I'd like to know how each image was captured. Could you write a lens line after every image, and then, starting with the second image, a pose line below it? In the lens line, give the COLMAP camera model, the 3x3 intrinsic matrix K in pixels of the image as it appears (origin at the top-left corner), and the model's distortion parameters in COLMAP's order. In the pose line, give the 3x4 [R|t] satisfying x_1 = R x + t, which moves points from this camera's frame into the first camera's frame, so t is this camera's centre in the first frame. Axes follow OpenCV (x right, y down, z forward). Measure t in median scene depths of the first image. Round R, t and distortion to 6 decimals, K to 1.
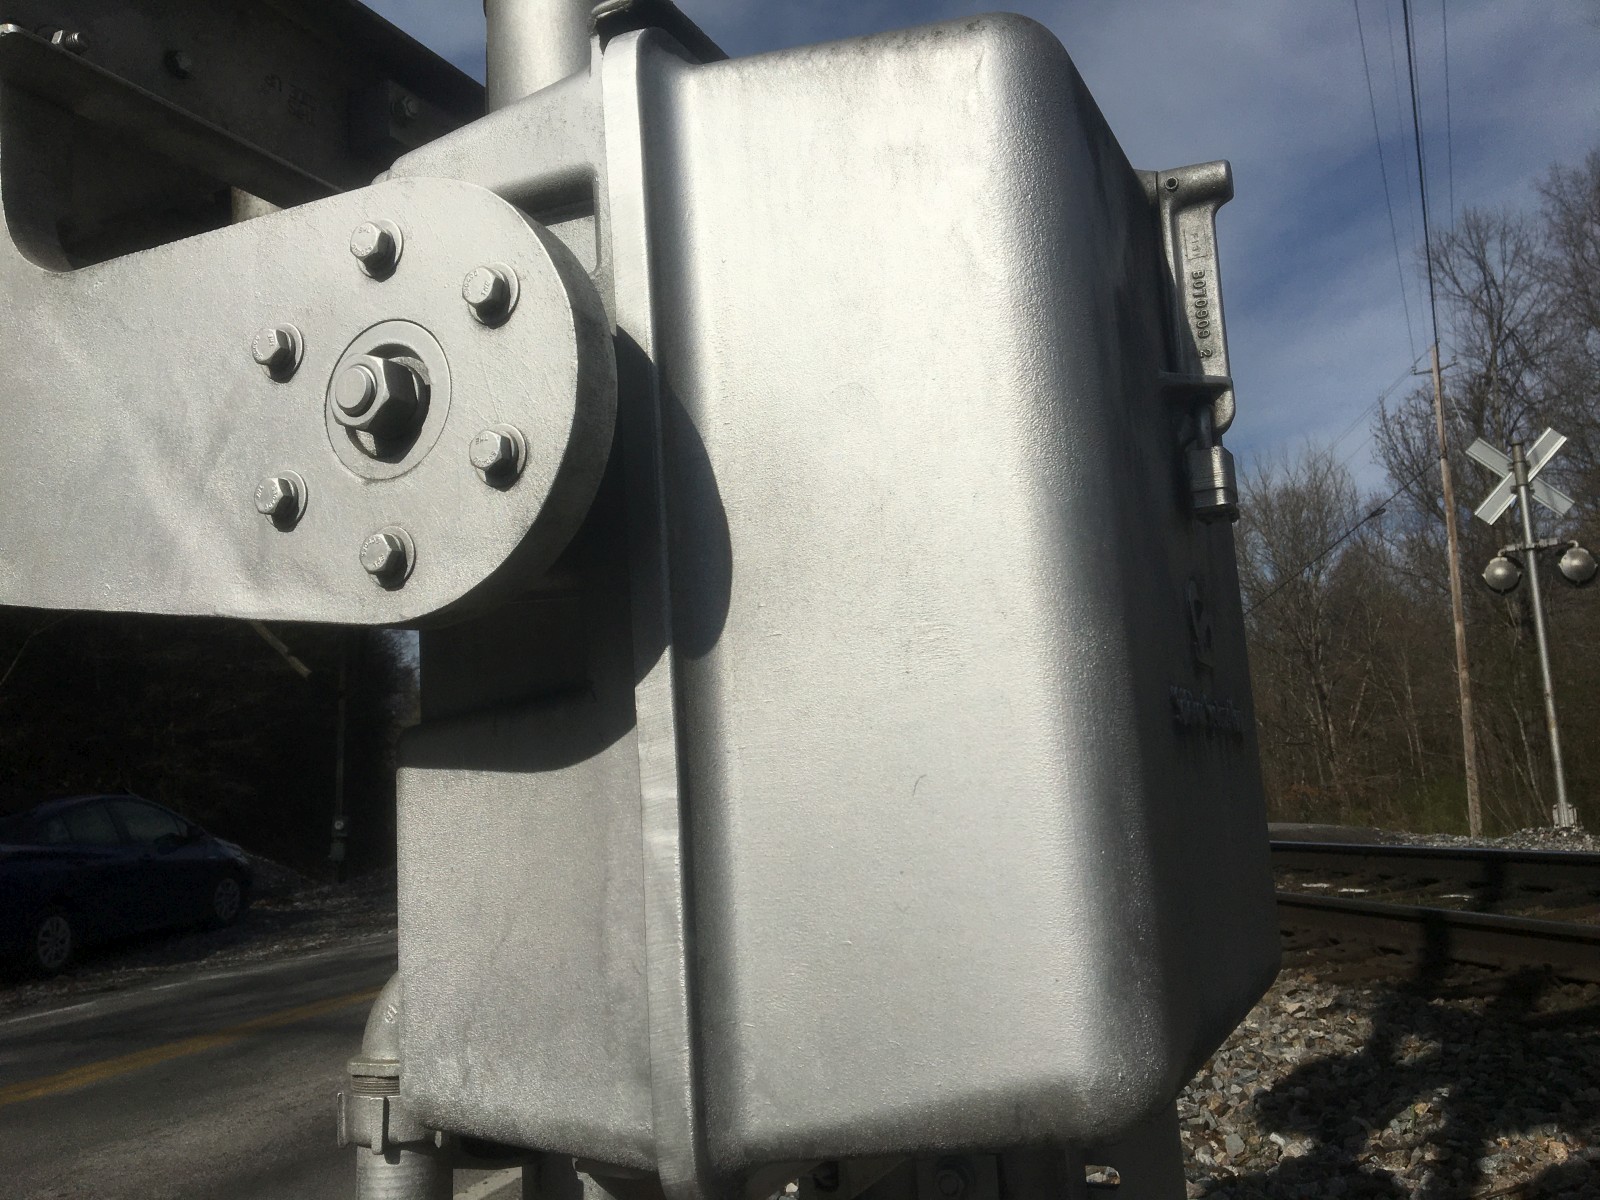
lens RADIAL K [[1333.4, 0, 776.8], [0, 1333.4, 595.6], [0, 0, 1]] dist [0.072584, -0.114354]
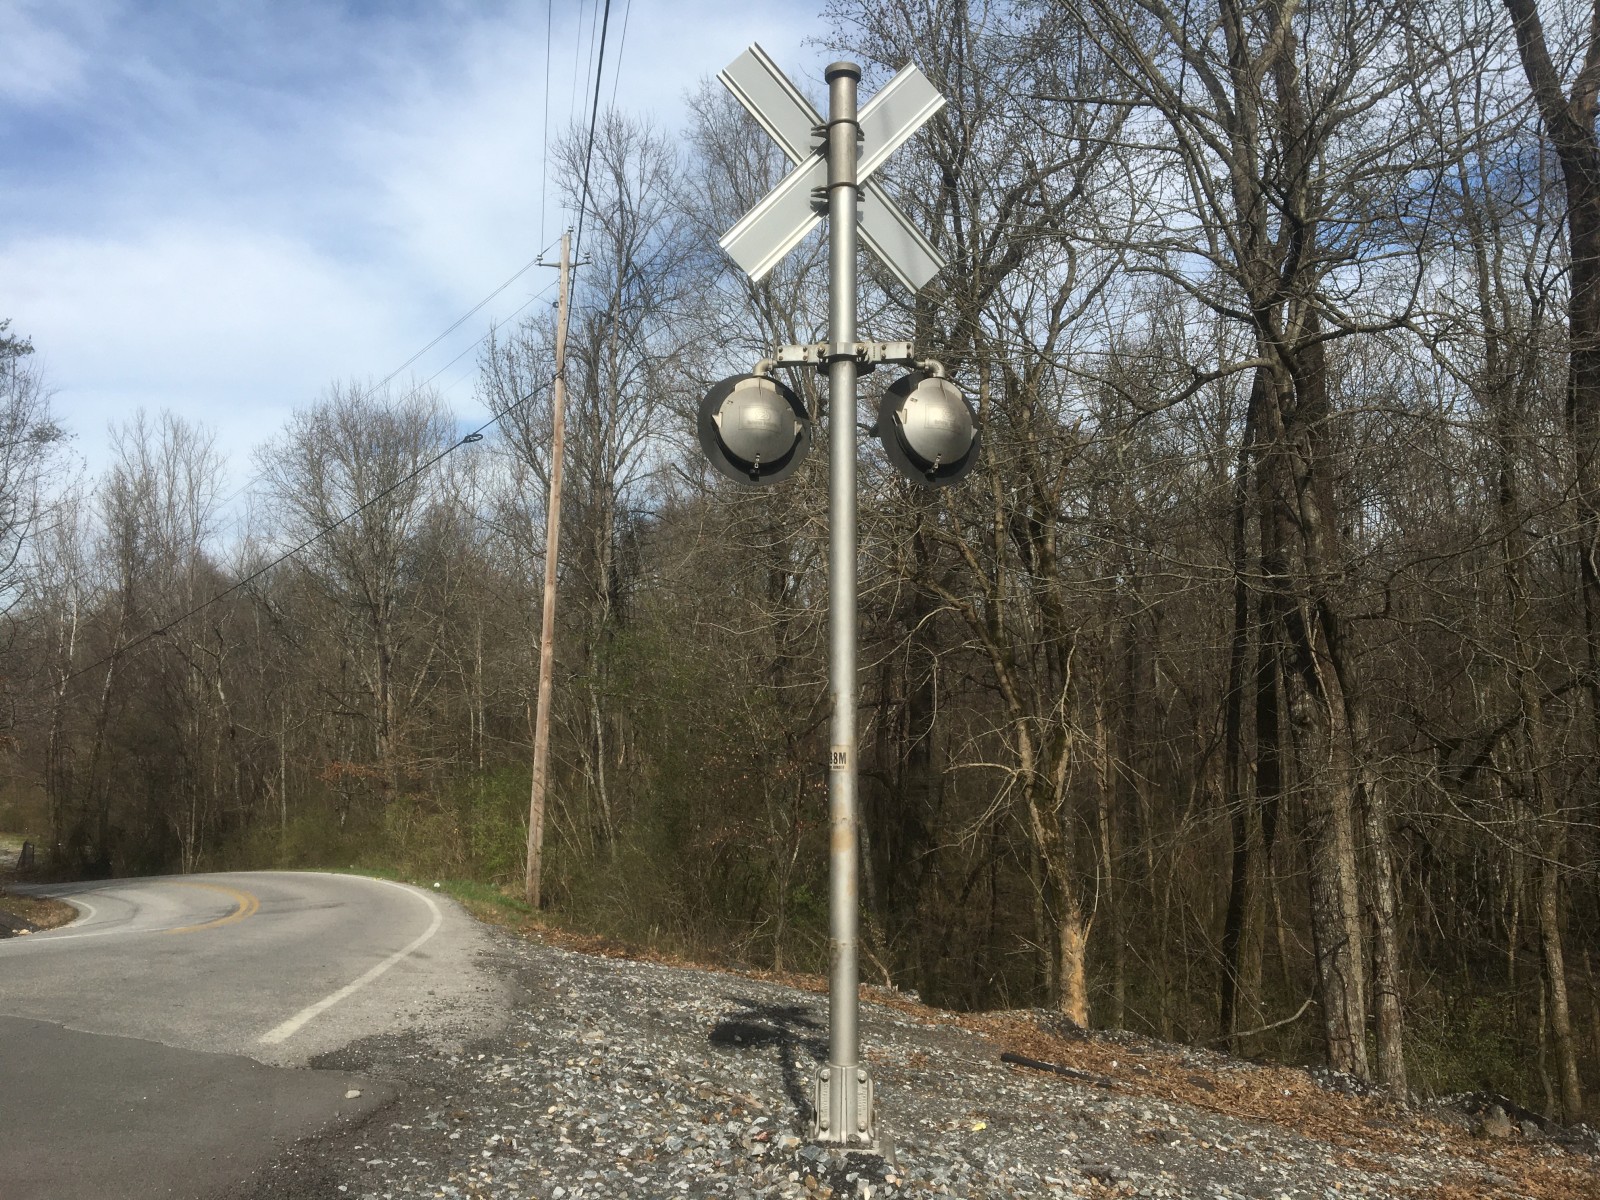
lens RADIAL K [[1295.8, 0, 738.0], [0, 1295.8, 593.3], [0, 0, 1]] dist [0.285241, -0.108701]
pose [[0.802706, 0.108690, 0.586387, 0.116405], [-0.129641, 0.991541, -0.006321, 0.012071], [-0.582114, -0.070946, 0.810006, 0.252863]]
